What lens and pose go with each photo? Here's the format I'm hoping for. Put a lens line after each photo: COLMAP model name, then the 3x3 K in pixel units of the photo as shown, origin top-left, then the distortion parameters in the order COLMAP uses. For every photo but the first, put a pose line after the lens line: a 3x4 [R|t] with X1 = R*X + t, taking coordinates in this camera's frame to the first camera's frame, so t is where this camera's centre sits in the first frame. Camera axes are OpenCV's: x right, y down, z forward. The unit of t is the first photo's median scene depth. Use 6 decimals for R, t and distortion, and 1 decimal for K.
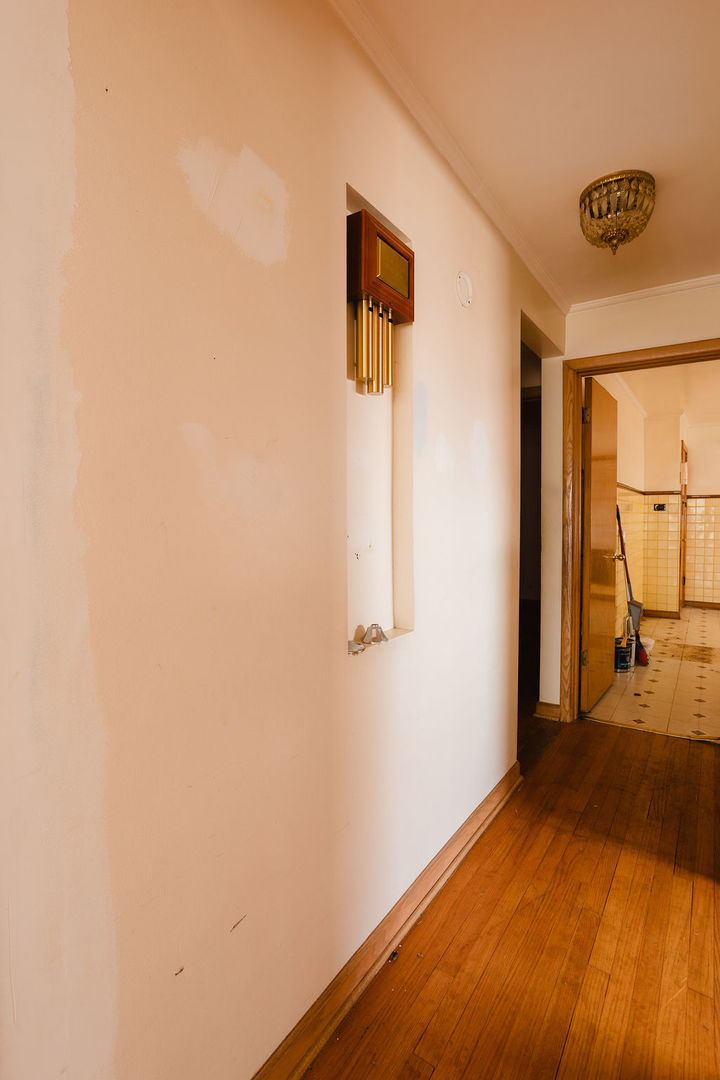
lens RADIAL K [[559.1, 0, 360.0], [0, 559.1, 540.0], [0, 0, 1]] dist [-0.020102, 0.046216]
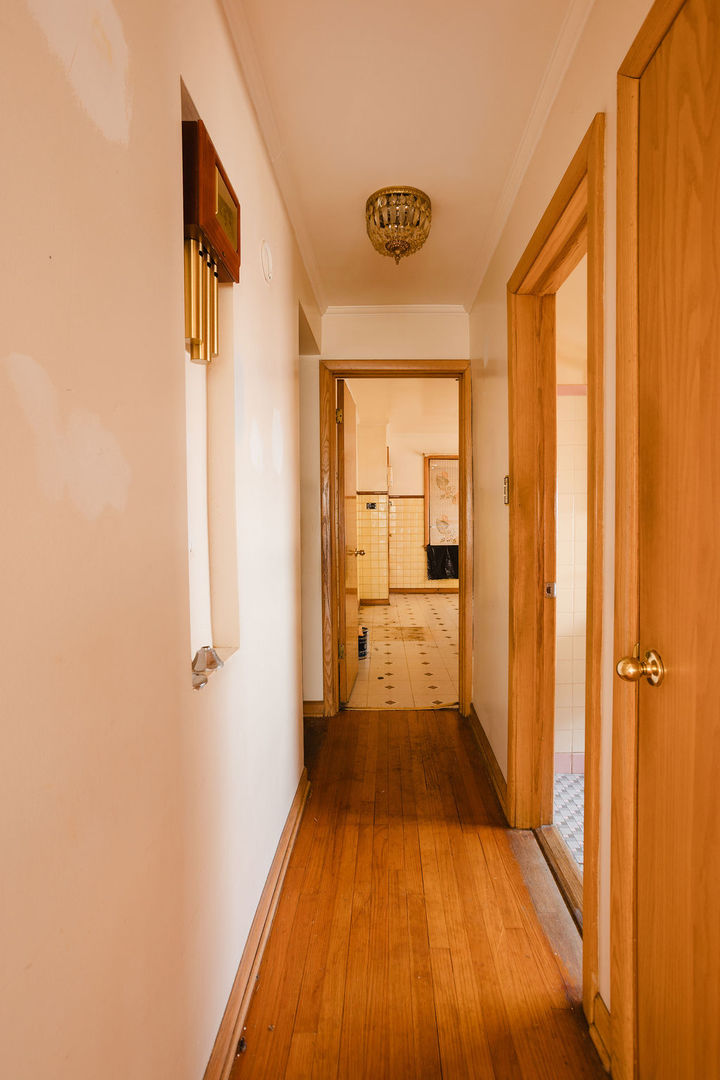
lens RADIAL K [[559.1, 0, 360.0], [0, 559.1, 540.0], [0, 0, 1]] dist [-0.020102, 0.046216]
pose [[0.834827, -0.027796, 0.549810, -0.189517], [0.027039, 0.999589, 0.009480, -0.004693], [-0.549848, 0.006952, 0.835236, 0.163383]]
